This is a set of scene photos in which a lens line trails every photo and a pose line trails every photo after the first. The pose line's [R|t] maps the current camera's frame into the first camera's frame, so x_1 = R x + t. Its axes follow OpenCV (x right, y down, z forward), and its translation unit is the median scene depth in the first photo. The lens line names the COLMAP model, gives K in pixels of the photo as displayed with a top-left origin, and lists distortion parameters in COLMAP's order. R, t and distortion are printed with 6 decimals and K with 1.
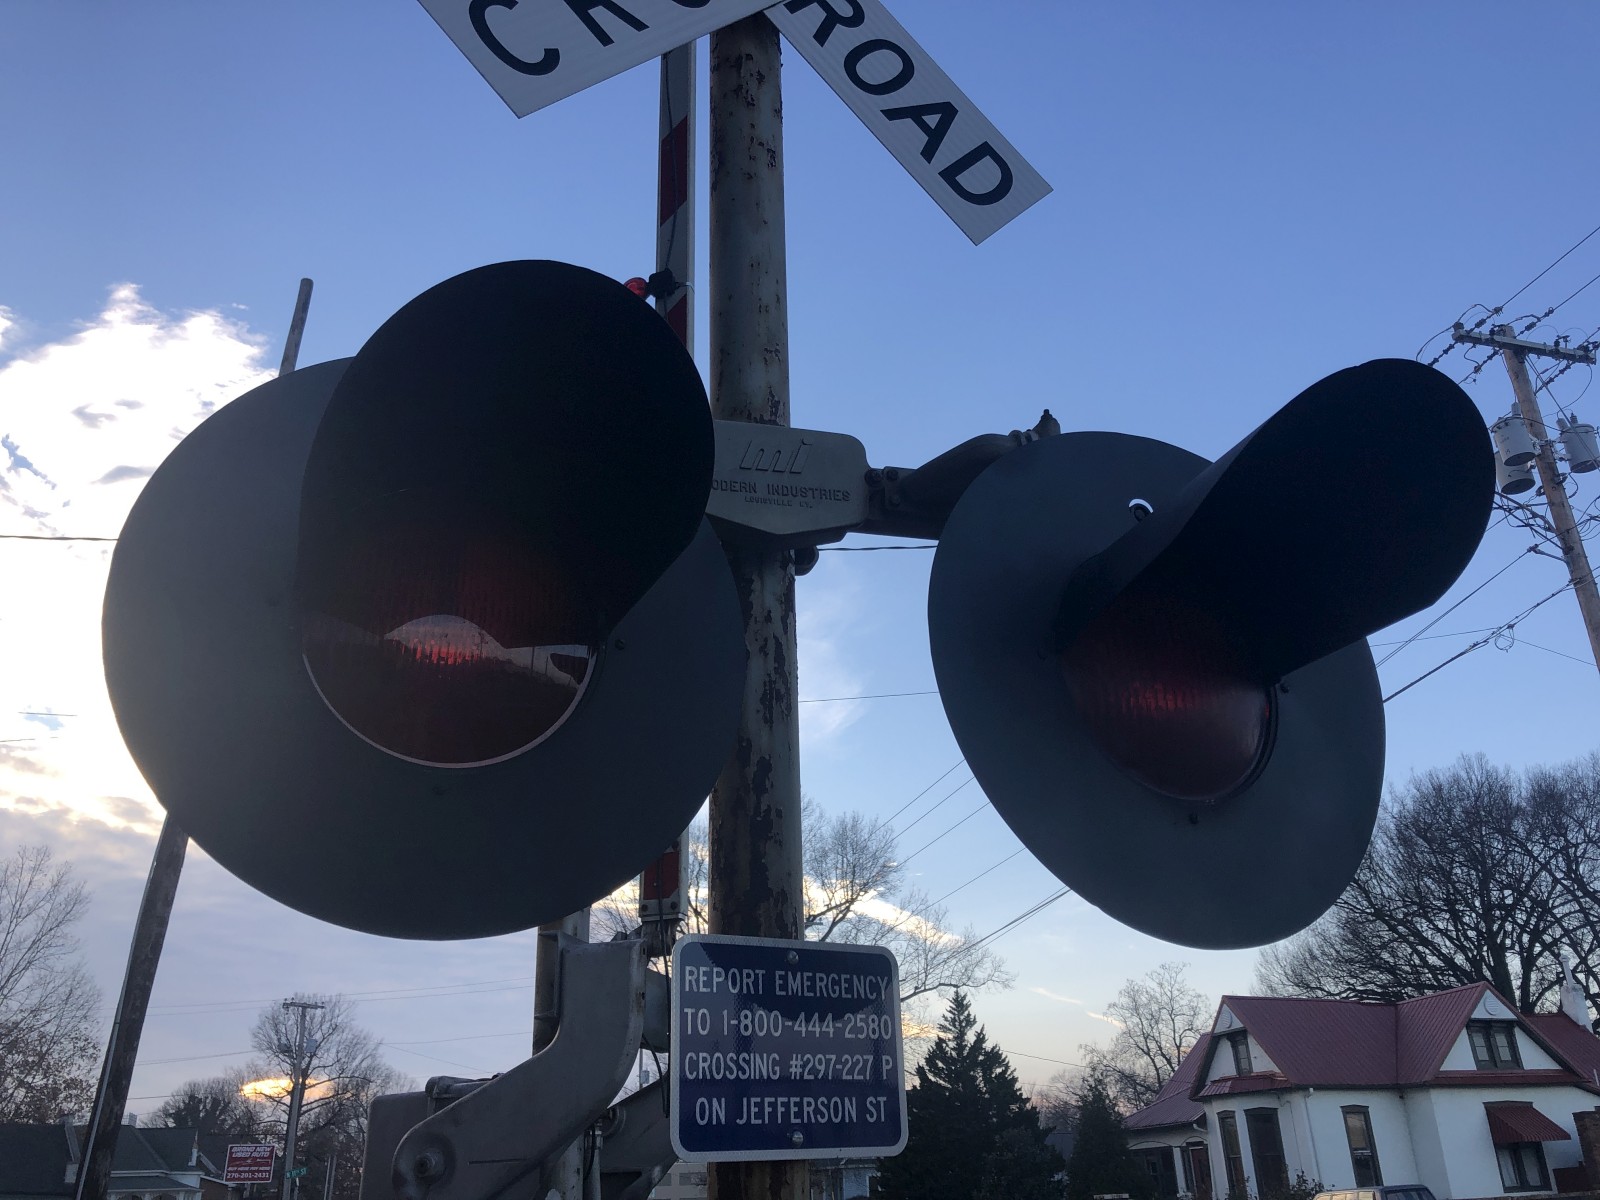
lens RADIAL K [[1317.1, 0, 789.0], [0, 1317.1, 590.3], [0, 0, 1]] dist [0.038686, -0.044944]
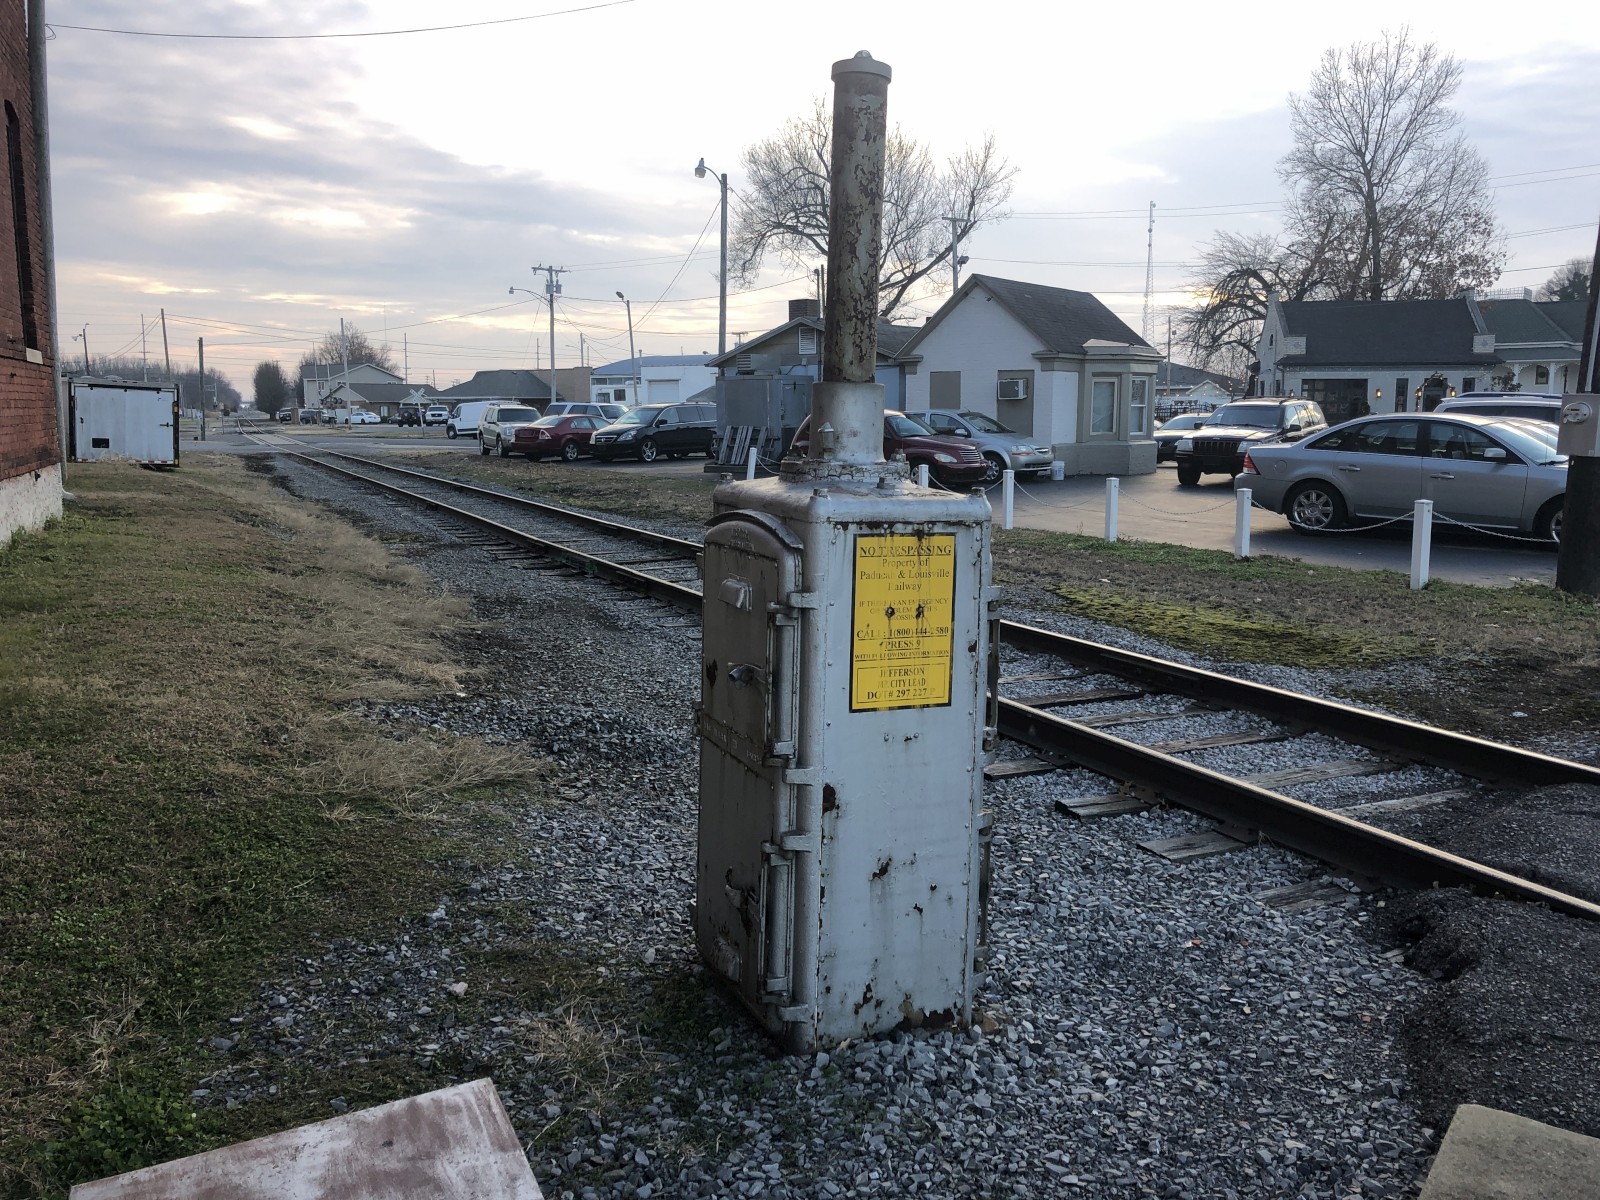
lens RADIAL K [[1306.0, 0, 795.5], [0, 1306.0, 568.8], [0, 0, 1]] dist [0.001260, 0.006880]
pose [[0.604424, 0.126908, -0.786490, -0.066846], [0.324825, 0.862184, 0.388752, 0.040737], [0.727434, -0.490442, 0.479902, 0.077664]]
